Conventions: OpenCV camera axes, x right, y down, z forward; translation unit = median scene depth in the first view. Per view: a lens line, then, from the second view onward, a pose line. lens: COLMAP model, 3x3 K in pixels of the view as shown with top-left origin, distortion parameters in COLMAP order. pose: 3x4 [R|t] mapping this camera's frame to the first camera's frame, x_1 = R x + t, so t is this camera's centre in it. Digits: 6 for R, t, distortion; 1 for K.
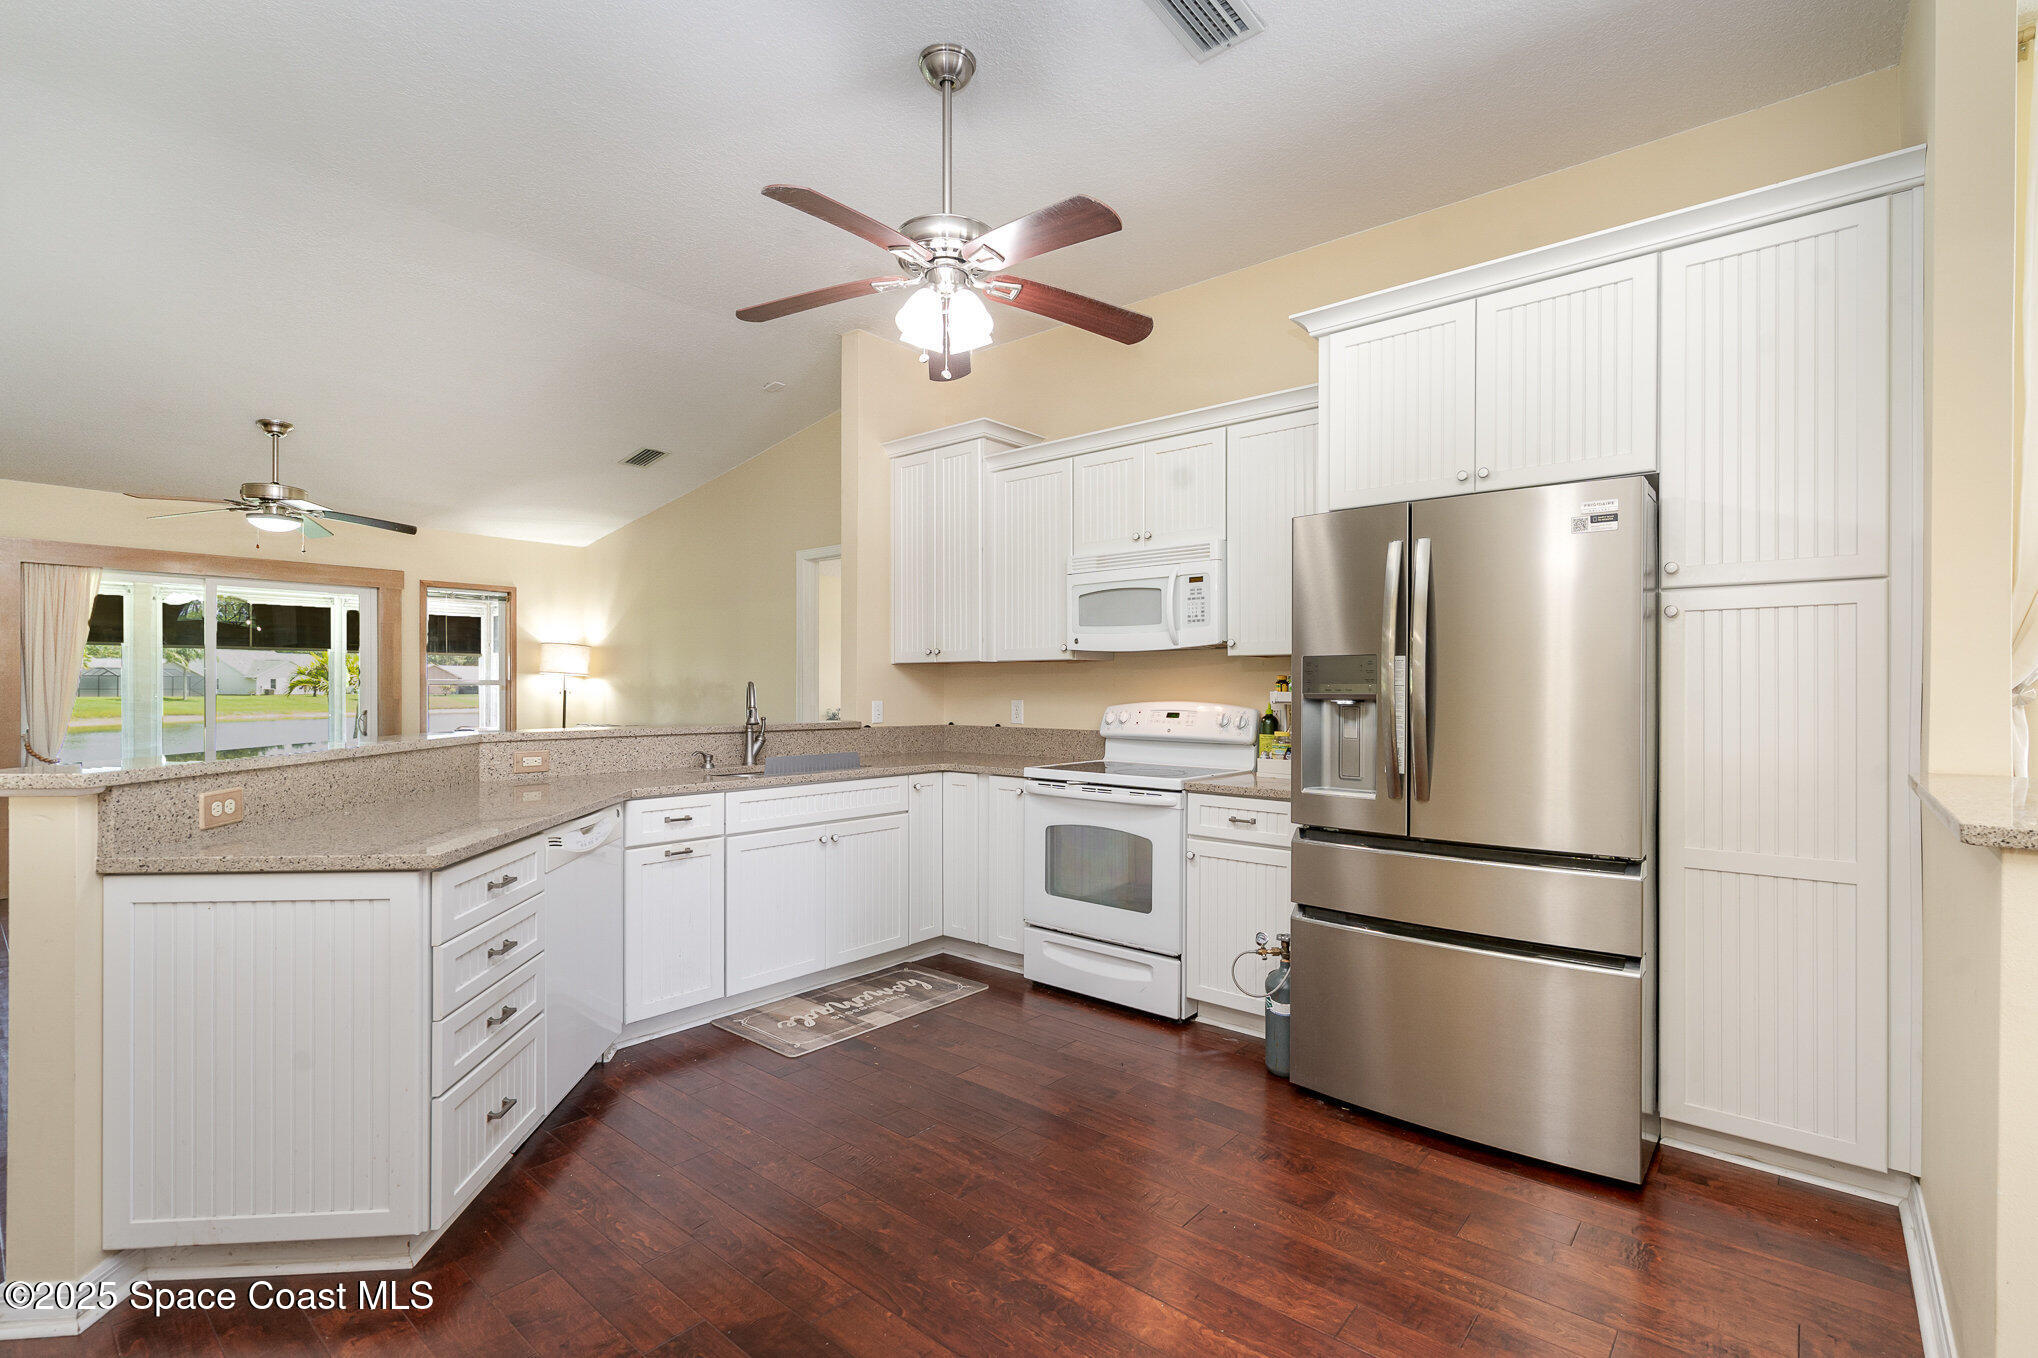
lens RADIAL K [[943.1, 0, 1013.0], [0, 943.1, 678.6], [0, 0, 1]] dist [0.000179, 0.000098]
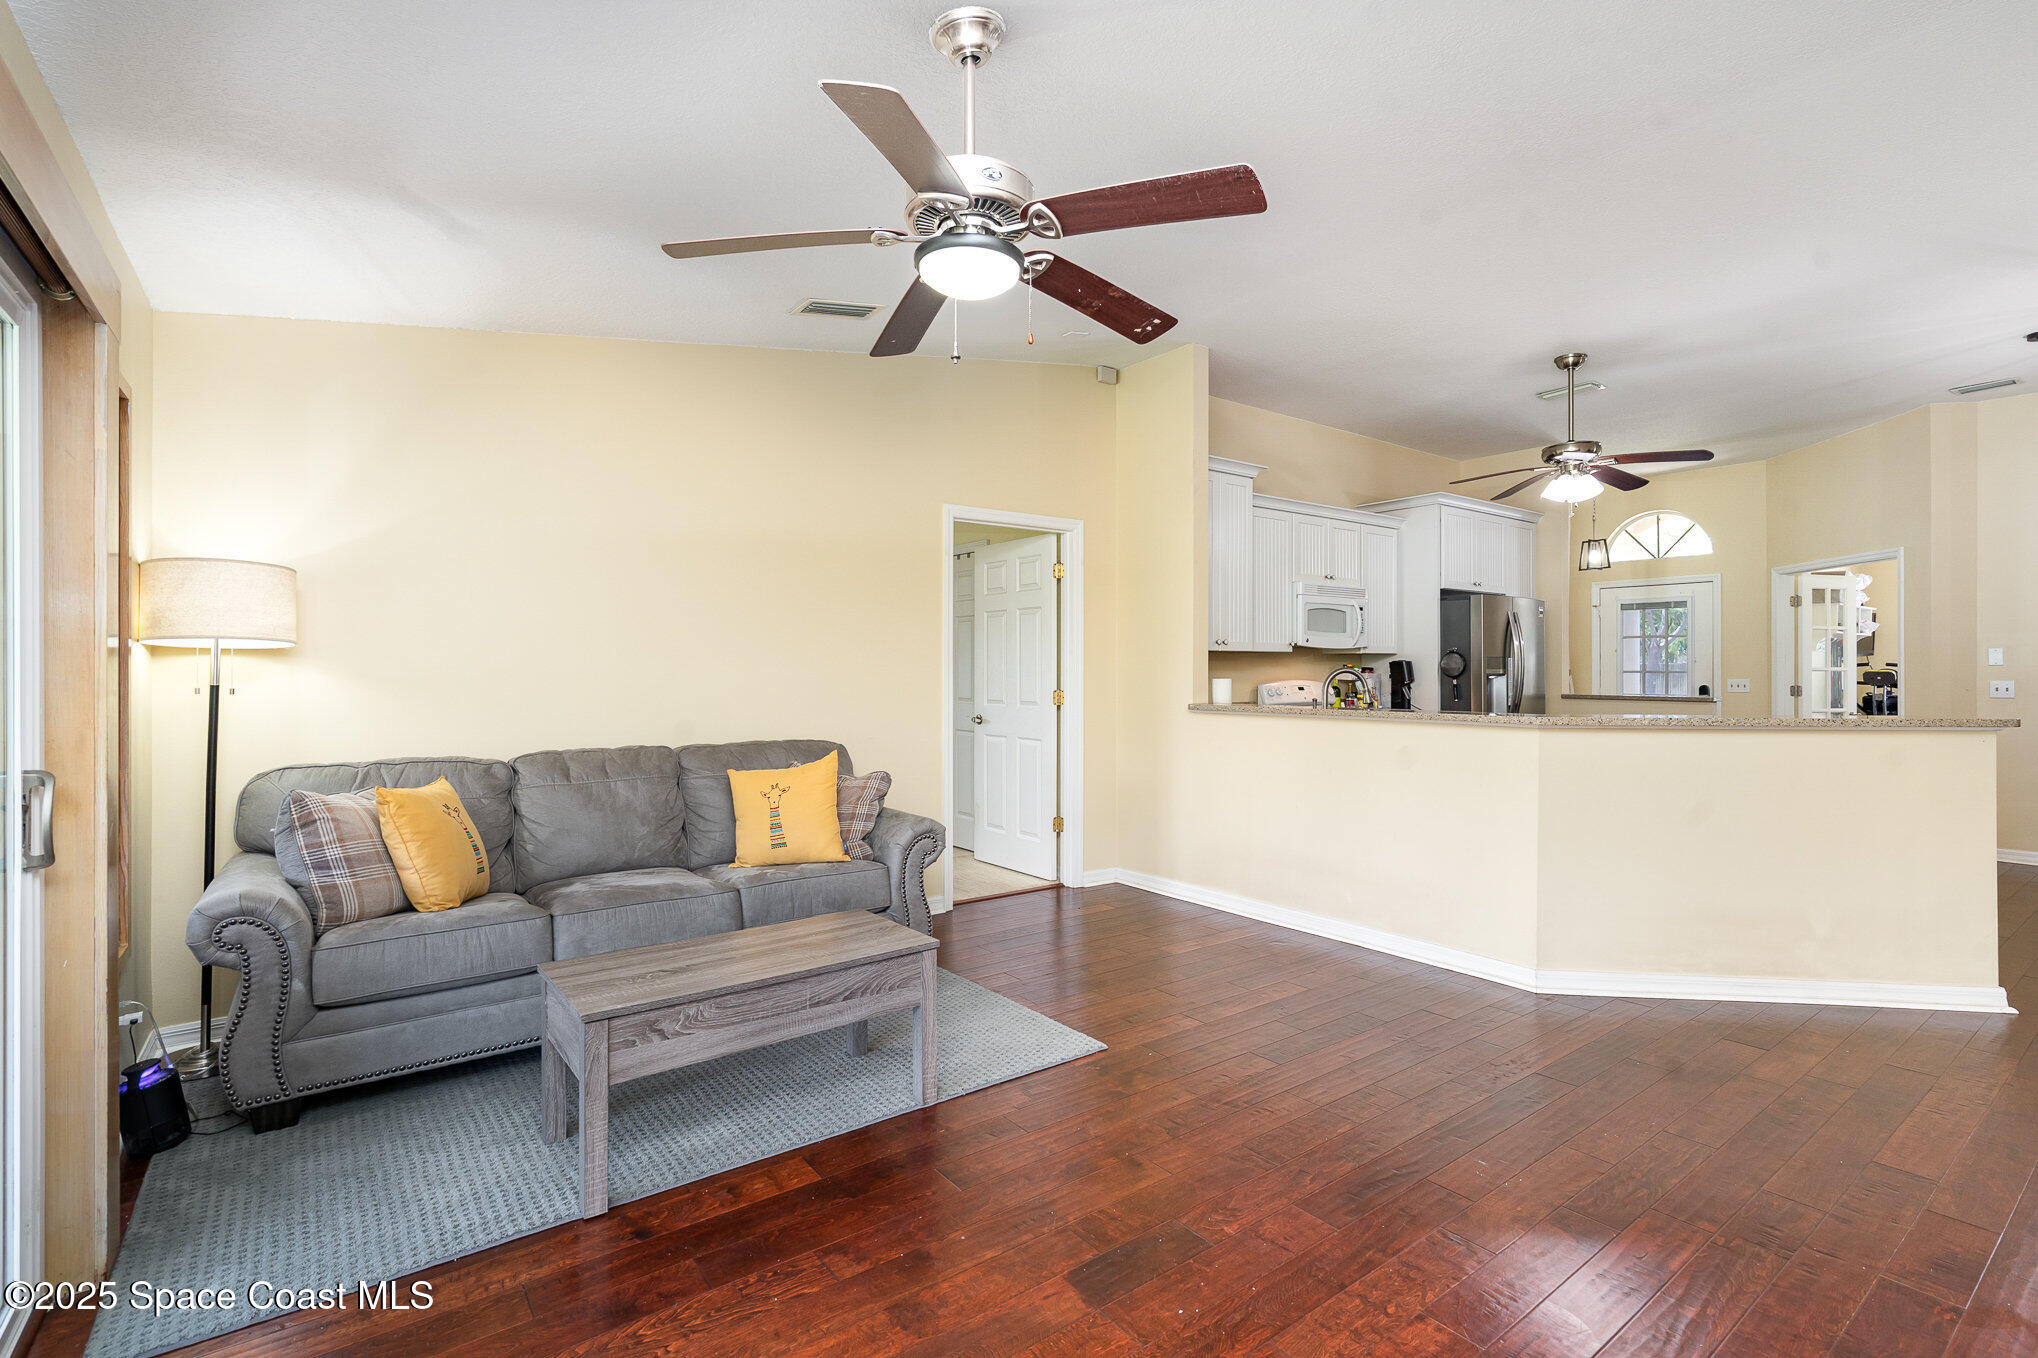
lens RADIAL K [[943.1, 0, 1013.0], [0, 943.1, 678.6], [0, 0, 1]] dist [0.000179, 0.000098]
pose [[0.226671, -0.008337, 0.973936, -1.606681], [-0.001990, 0.999957, 0.009023, 0.009147], [-0.973969, -0.003984, 0.226645, 1.195977]]
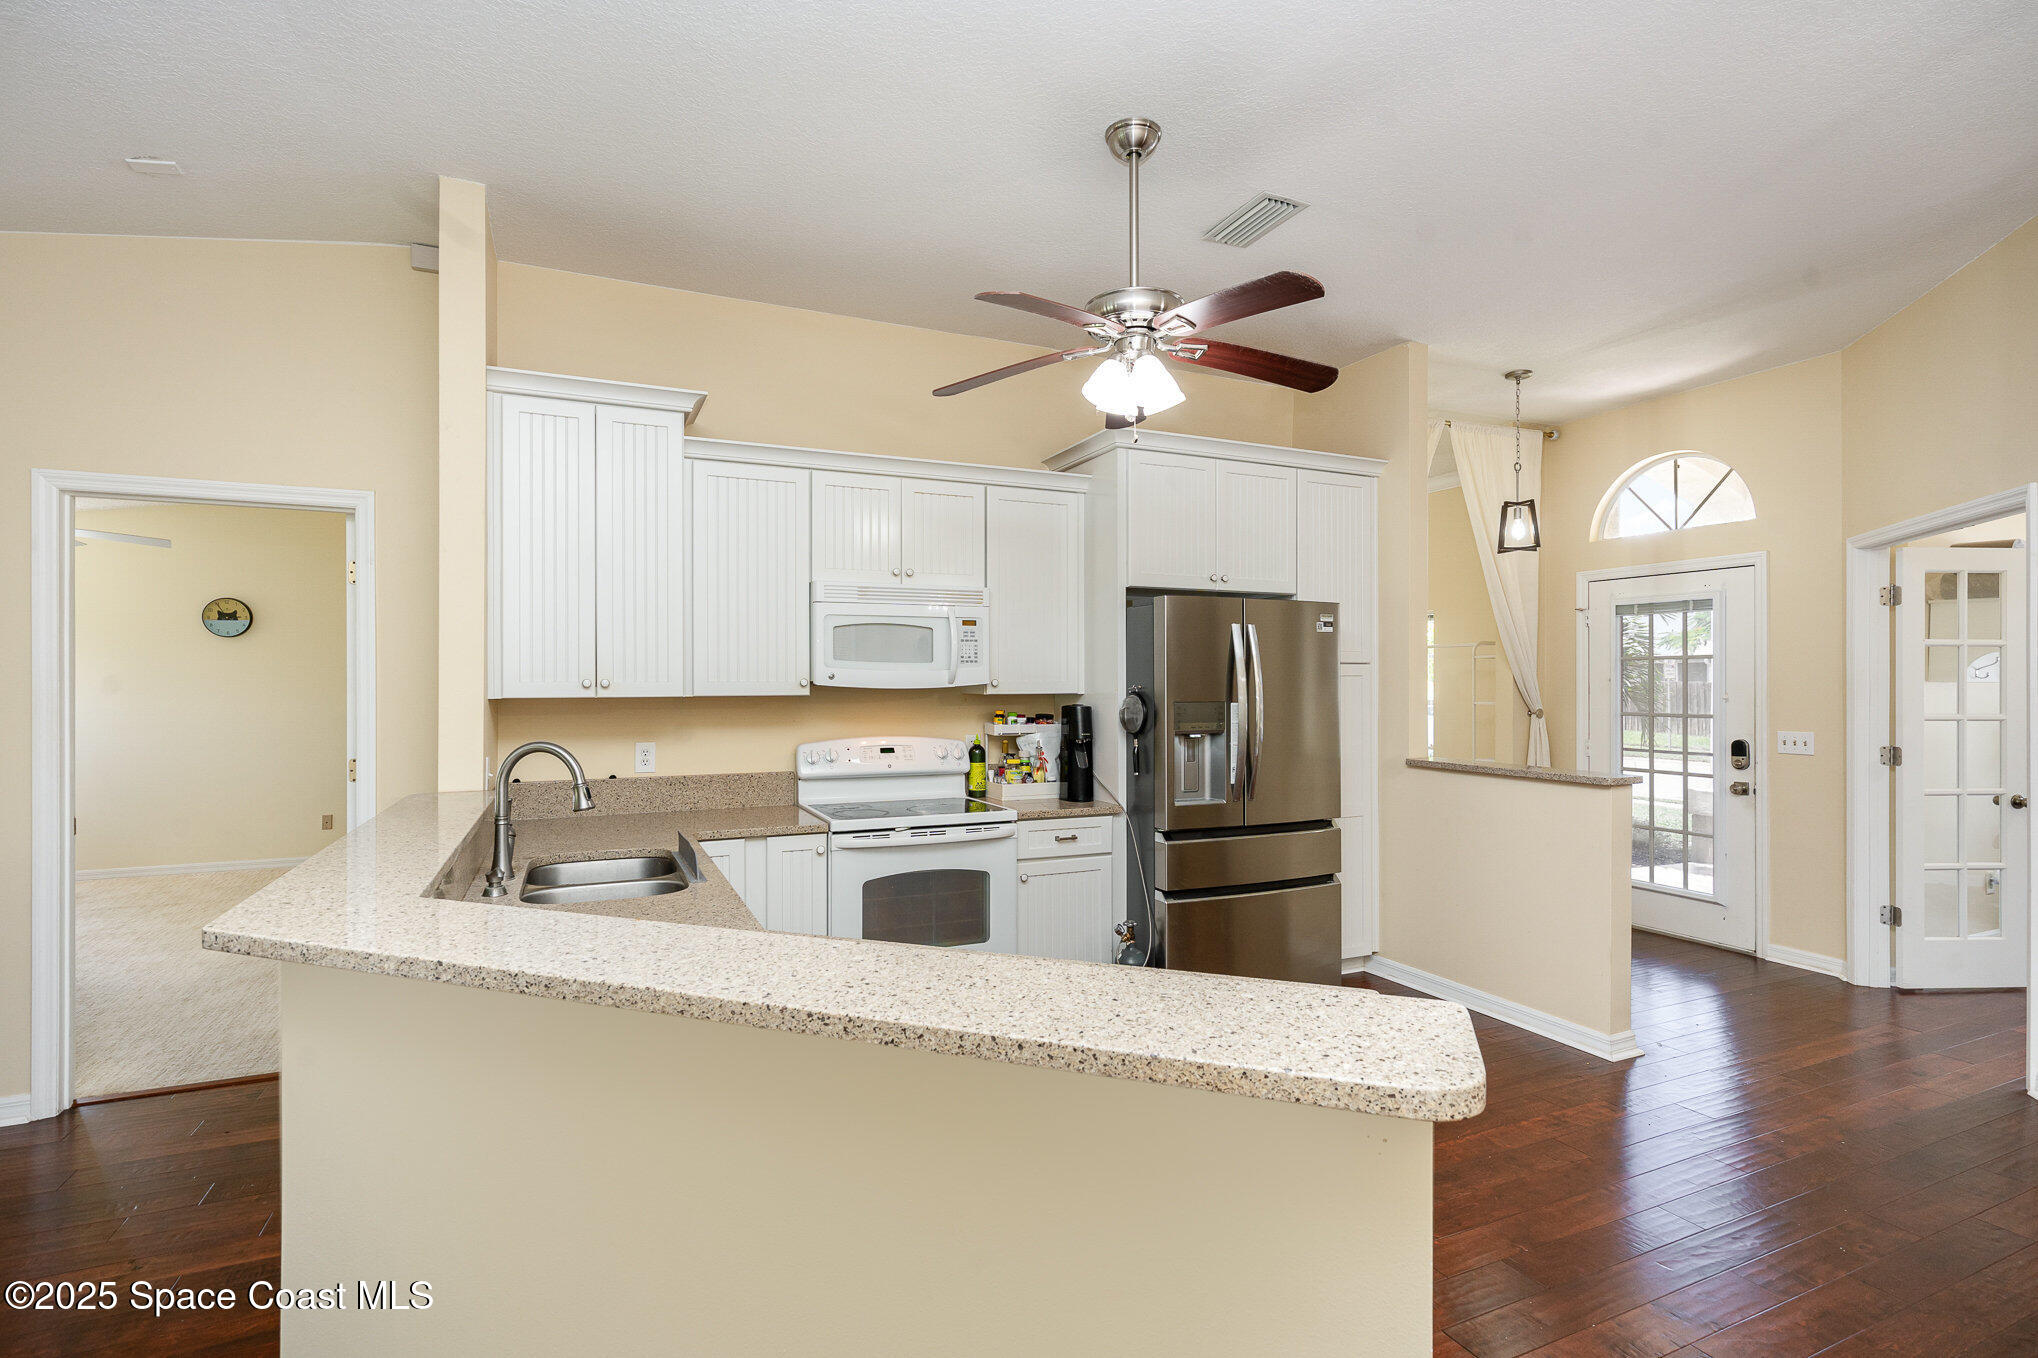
lens RADIAL K [[943.1, 0, 1013.0], [0, 943.1, 678.6], [0, 0, 1]] dist [0.000179, 0.000098]
pose [[0.432343, -0.000040, 0.901709, -0.727938], [-0.002285, 0.999997, 0.001140, -0.042010], [-0.901706, -0.002553, 0.432341, 0.478629]]
